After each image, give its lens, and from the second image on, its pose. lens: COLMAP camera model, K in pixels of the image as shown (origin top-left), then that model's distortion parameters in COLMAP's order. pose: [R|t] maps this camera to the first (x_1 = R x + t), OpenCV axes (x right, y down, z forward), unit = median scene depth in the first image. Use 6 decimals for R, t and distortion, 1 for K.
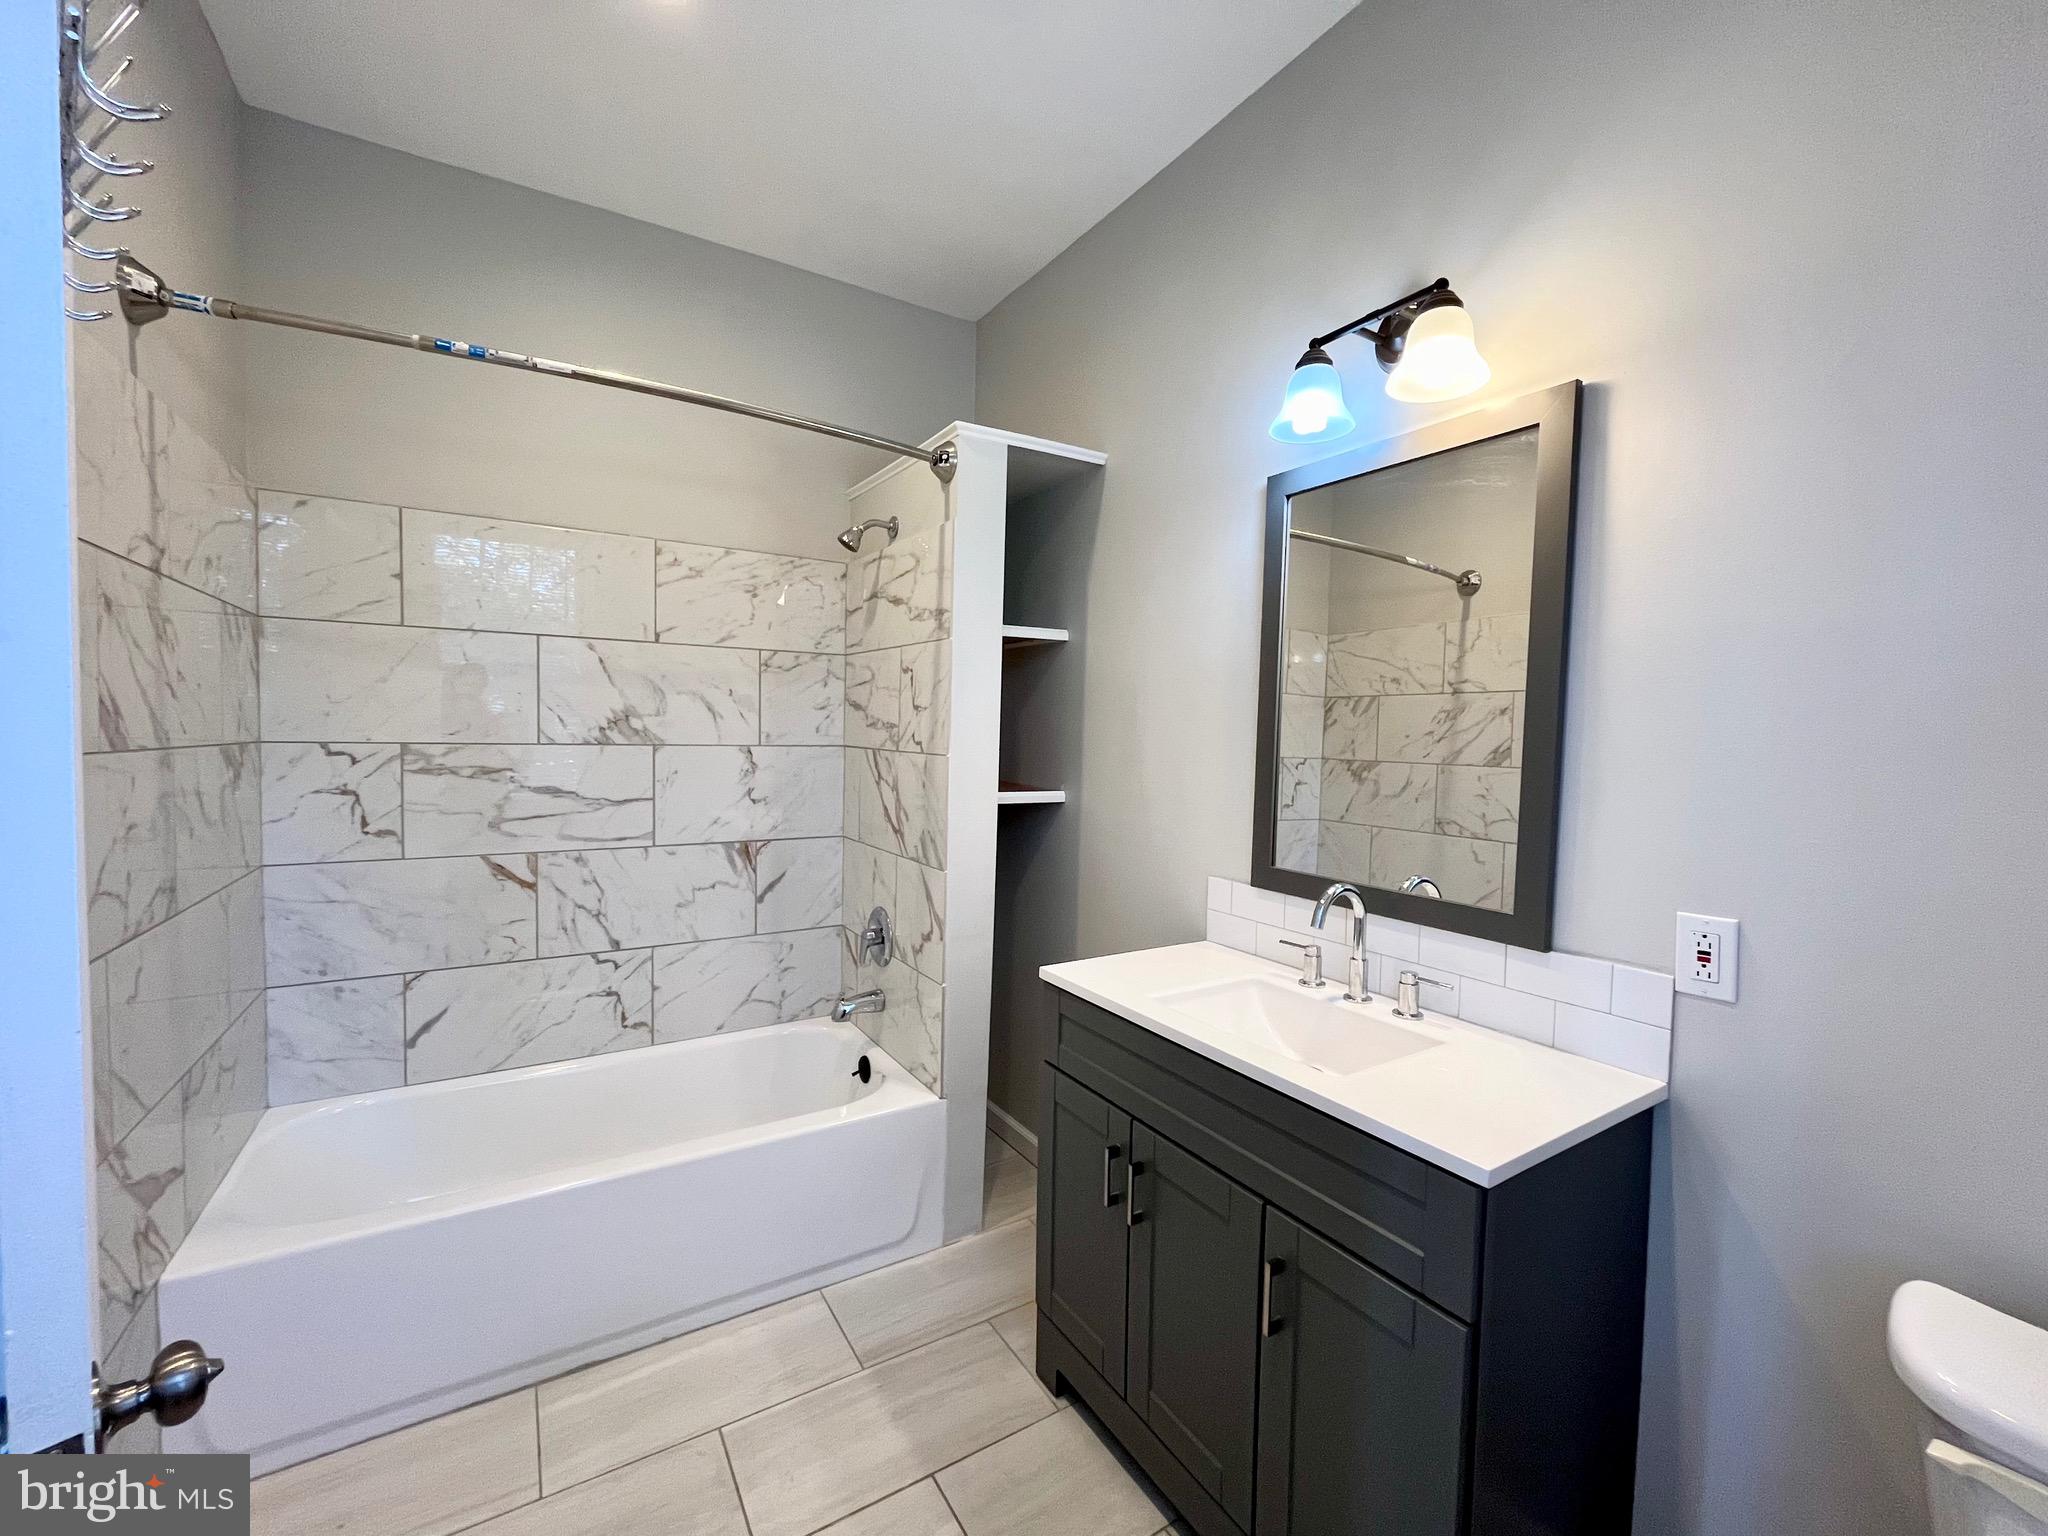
lens RADIAL K [[832.5, 0, 1019.4], [0, 832.5, 768.3], [0, 0, 1]] dist [-0.003501, 0.000037]
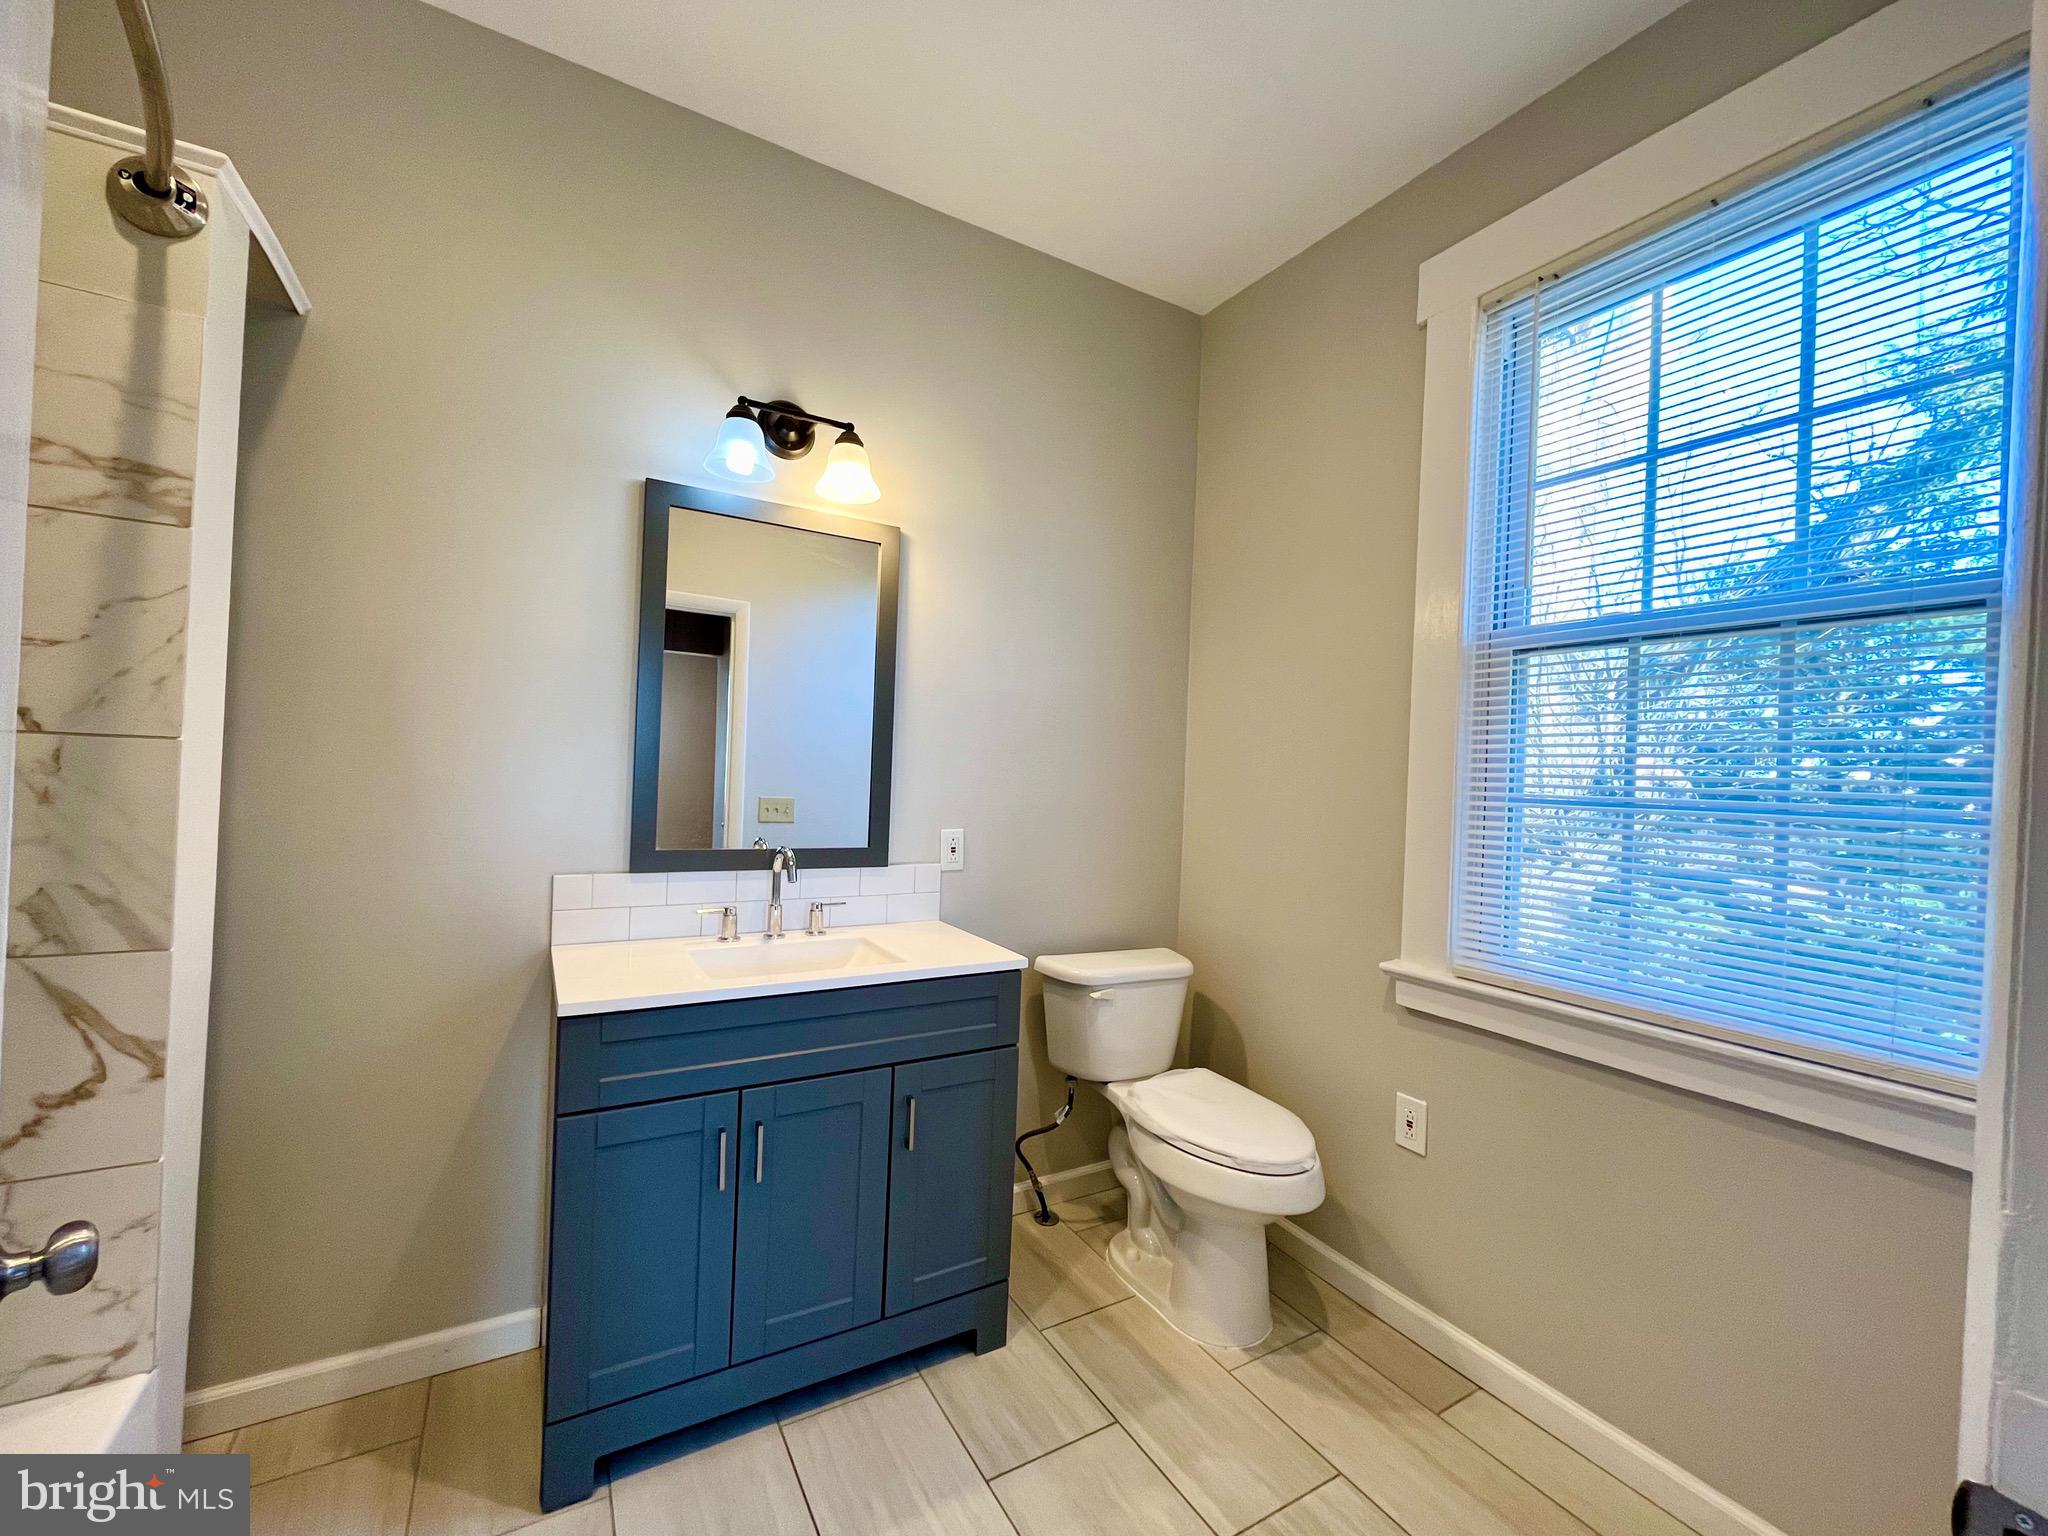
lens RADIAL K [[832.5, 0, 1019.4], [0, 832.5, 768.3], [0, 0, 1]] dist [-0.003501, 0.000037]
pose [[0.025573, -0.018892, 0.999494, -0.860861], [0.004191, 0.999815, 0.018791, -0.004874], [-0.999664, 0.003708, 0.025647, 0.589781]]
